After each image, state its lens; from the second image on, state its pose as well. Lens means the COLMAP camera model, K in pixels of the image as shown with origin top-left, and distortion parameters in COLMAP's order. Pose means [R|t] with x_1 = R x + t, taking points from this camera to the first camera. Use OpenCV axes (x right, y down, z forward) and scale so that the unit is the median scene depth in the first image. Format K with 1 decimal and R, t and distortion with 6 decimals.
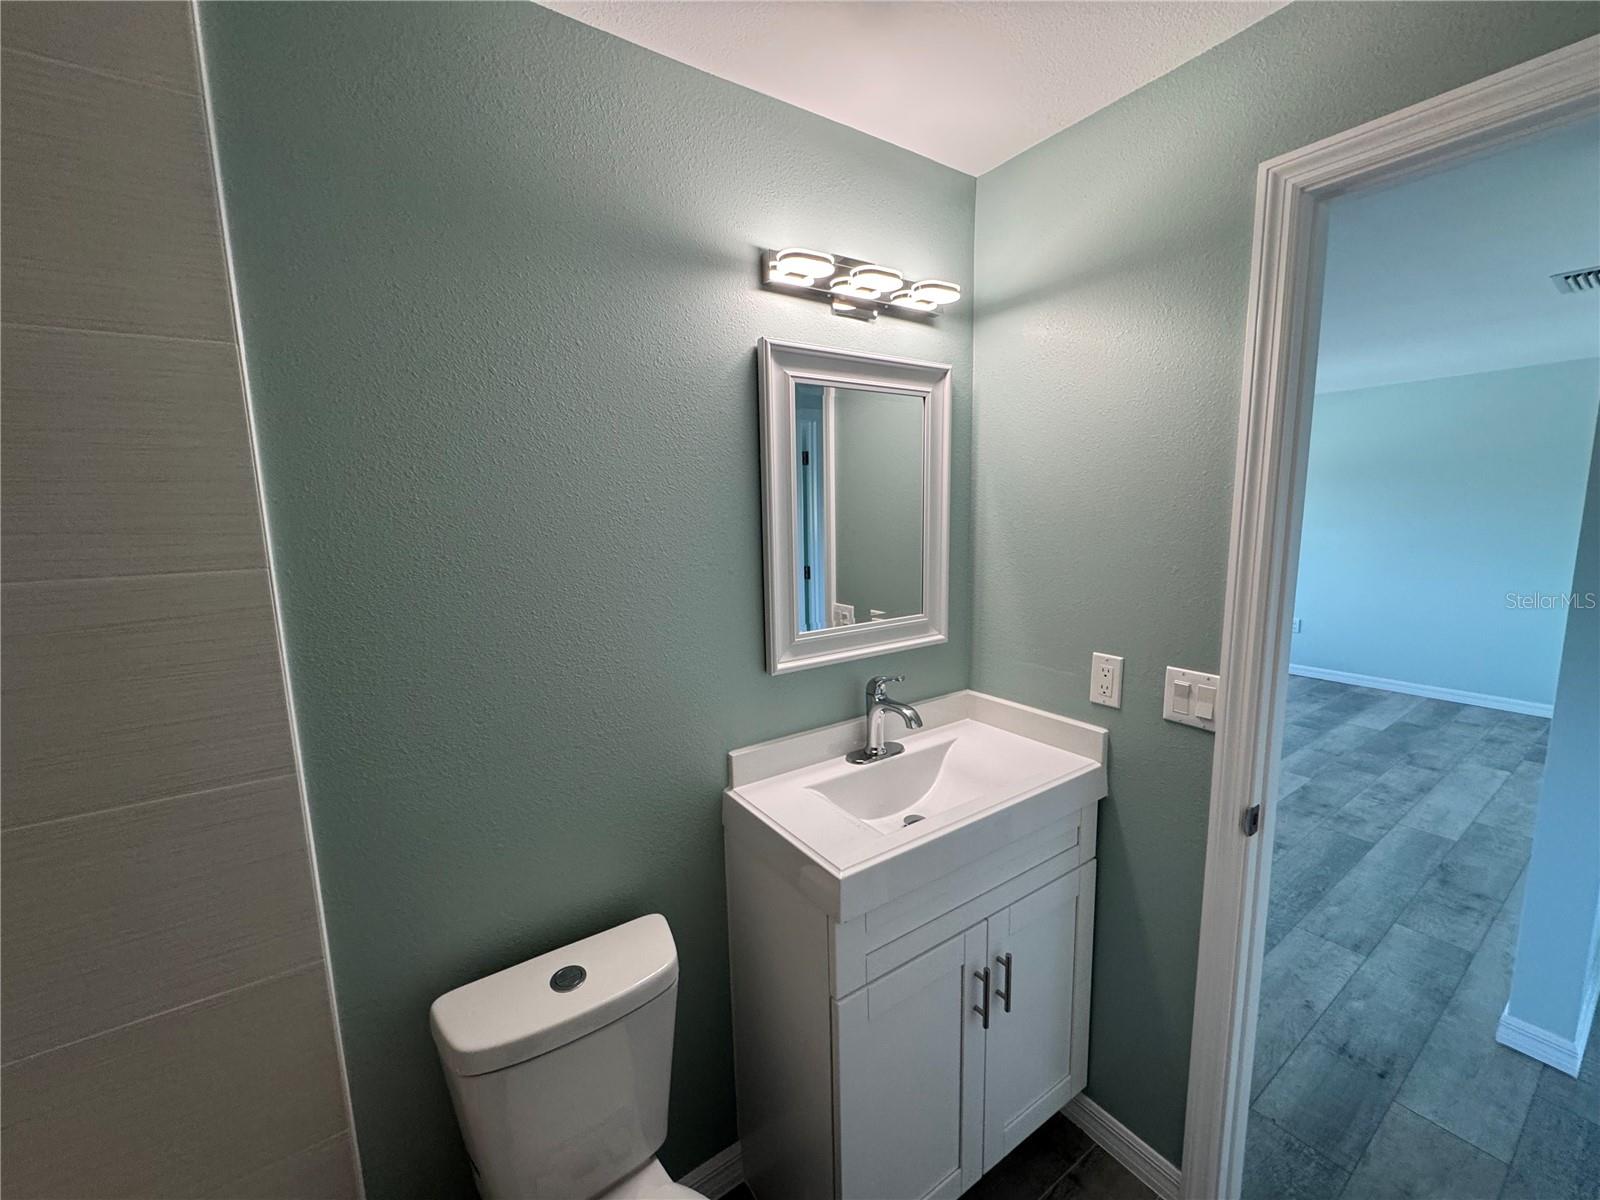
lens RADIAL K [[638.8, 0, 799.0], [0, 638.8, 599.0], [0, 0, 1]] dist [-0.001541, -0.000417]
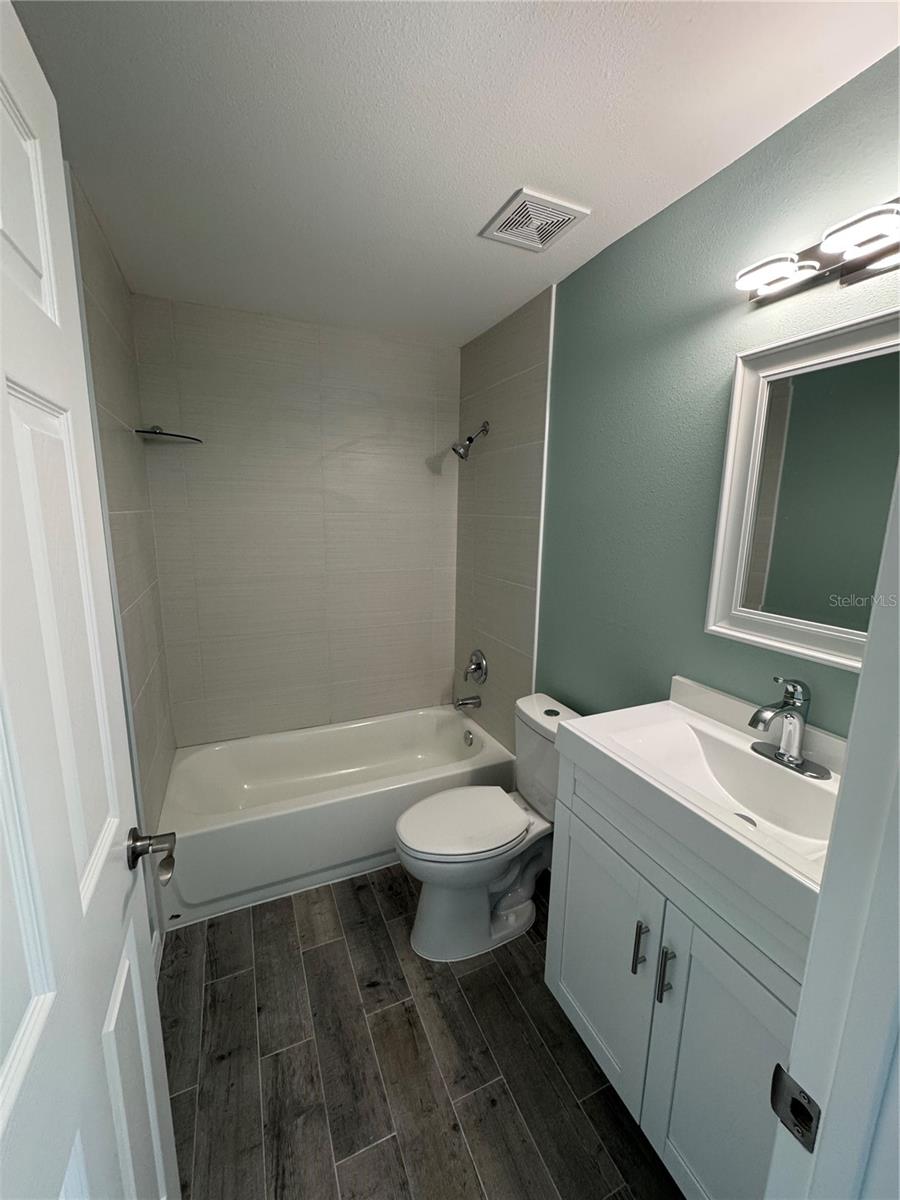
lens RADIAL K [[479.1, 0, 450.0], [0, 479.1, 600.0], [0, 0, 1]] dist [-0.001541, -0.000417]
pose [[-0.180292, 0.198197, -0.963438, 0.939338], [-0.154171, 0.961688, 0.226687, -0.075374], [0.971456, 0.189404, -0.142828, 0.637861]]
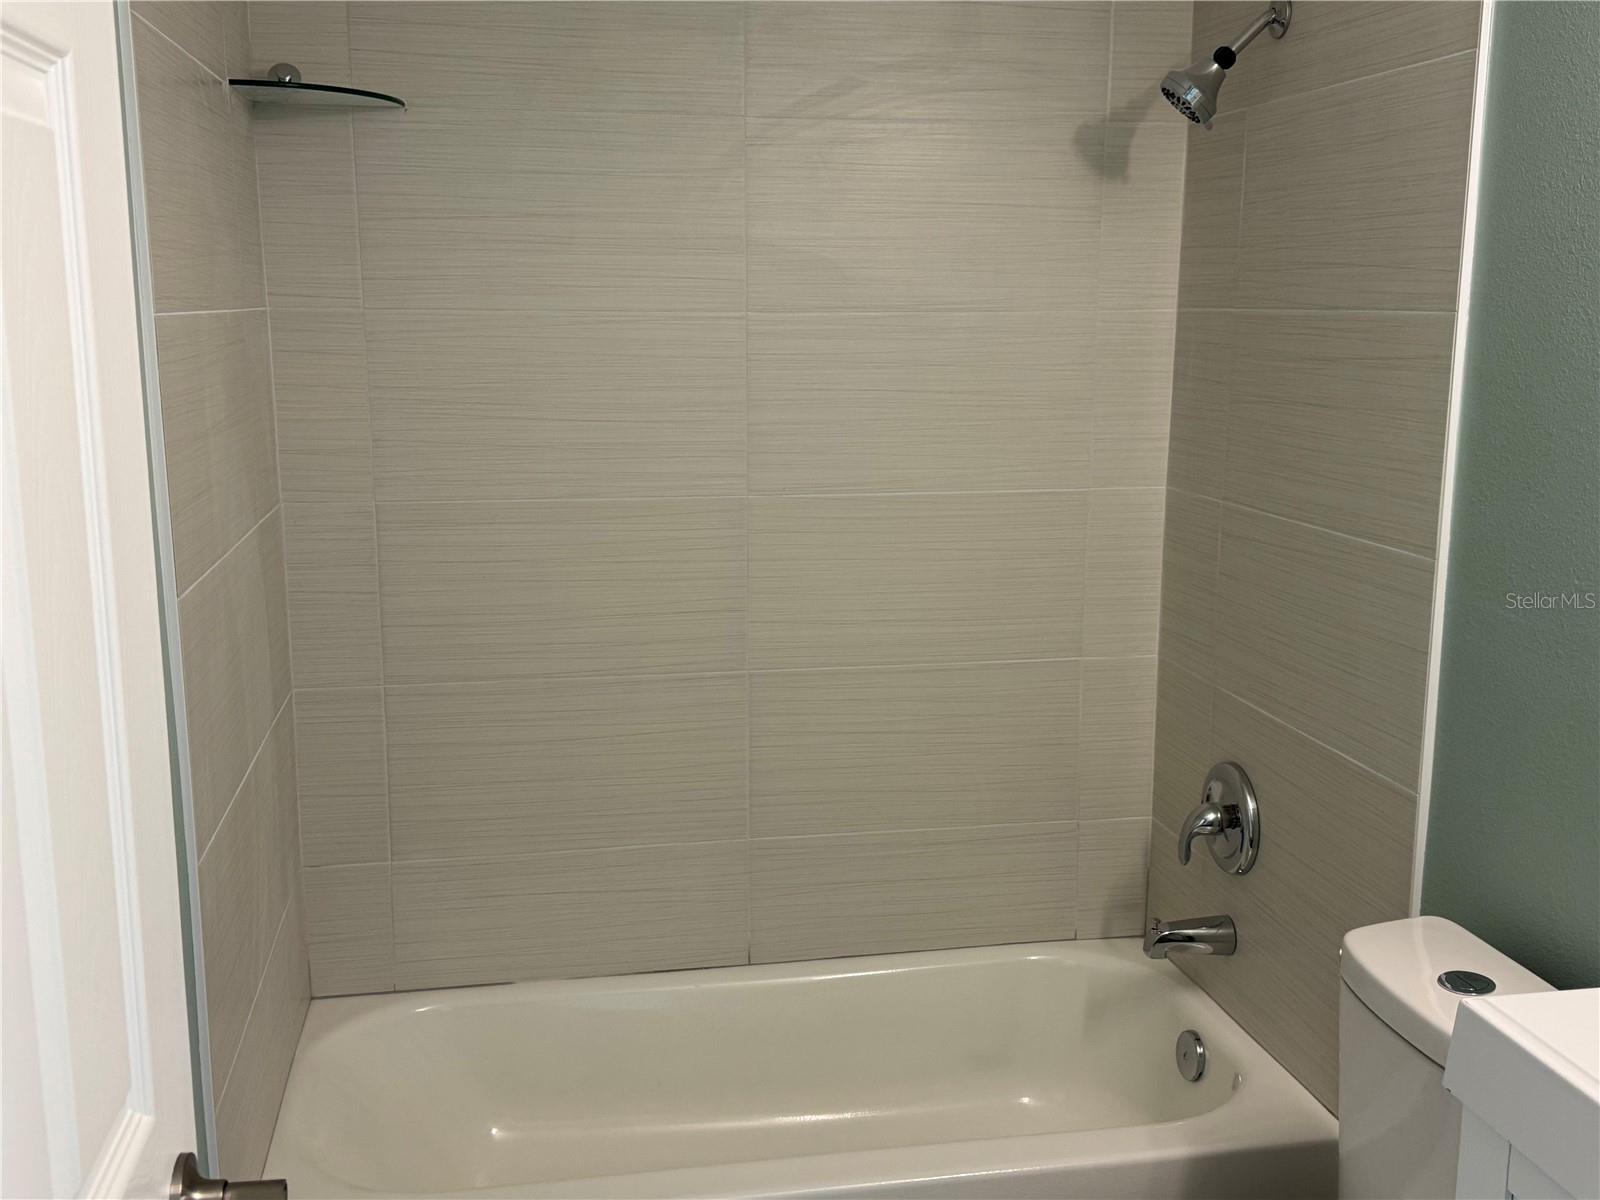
lens RADIAL K [[1587.0, 0, 792.6], [0, 1587.0, 607.5], [0, 0, 1]] dist [0.123866, -0.229585]
pose [[-0.411982, 0.192904, -0.890538, 0.998435], [-0.124578, 0.956231, 0.264767, -0.084896], [0.902636, 0.220021, -0.369919, 0.702439]]
